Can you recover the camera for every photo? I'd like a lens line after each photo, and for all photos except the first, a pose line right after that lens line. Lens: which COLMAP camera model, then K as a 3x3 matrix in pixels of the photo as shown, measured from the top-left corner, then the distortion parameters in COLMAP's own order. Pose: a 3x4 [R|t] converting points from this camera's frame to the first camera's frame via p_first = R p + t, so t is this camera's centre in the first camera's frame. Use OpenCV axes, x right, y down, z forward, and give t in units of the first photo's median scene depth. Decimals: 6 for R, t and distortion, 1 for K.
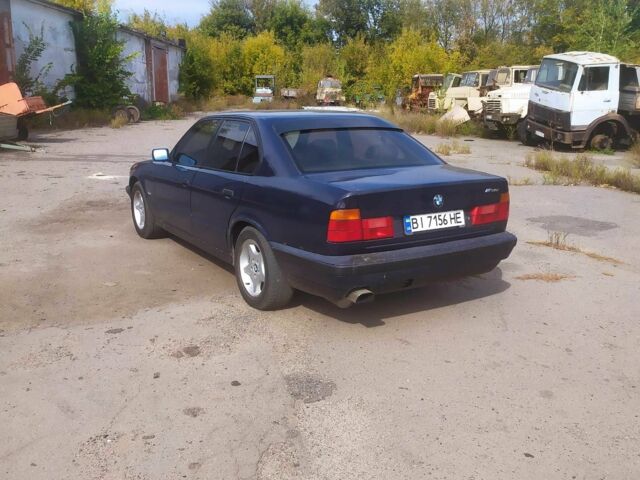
lens RADIAL K [[640.4, 0, 320.0], [0, 640.4, 240.0], [0, 0, 1]] dist [0.077214, -0.098992]
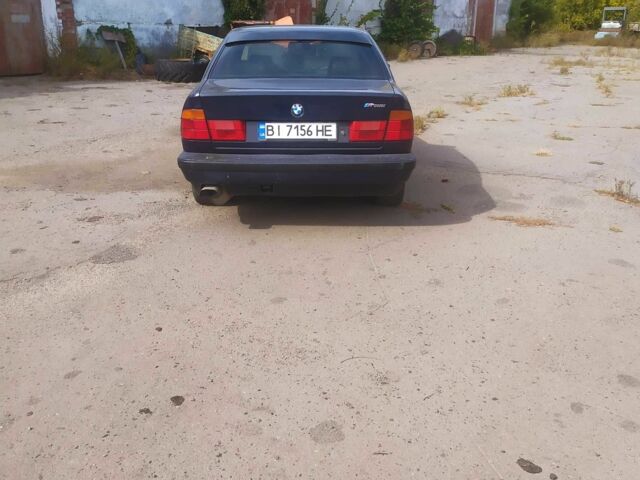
lens RADIAL K [[640.4, 0, 320.0], [0, 640.4, 240.0], [0, 0, 1]] dist [0.077214, -0.098992]
pose [[0.854319, 0.157883, -0.495189, 0.125484], [-0.114063, 0.986473, 0.117734, 0.002848], [0.507078, -0.044100, 0.860771, 0.024519]]
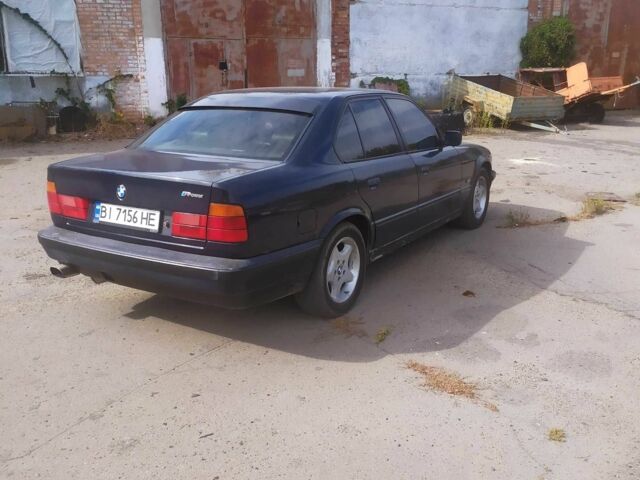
lens RADIAL K [[640.4, 0, 320.0], [0, 640.4, 240.0], [0, 0, 1]] dist [0.077214, -0.098992]
pose [[0.435726, 0.215581, -0.873881, 0.179466], [-0.192408, 0.970760, 0.143544, -0.029258], [0.879274, 0.105596, 0.464465, 0.141823]]
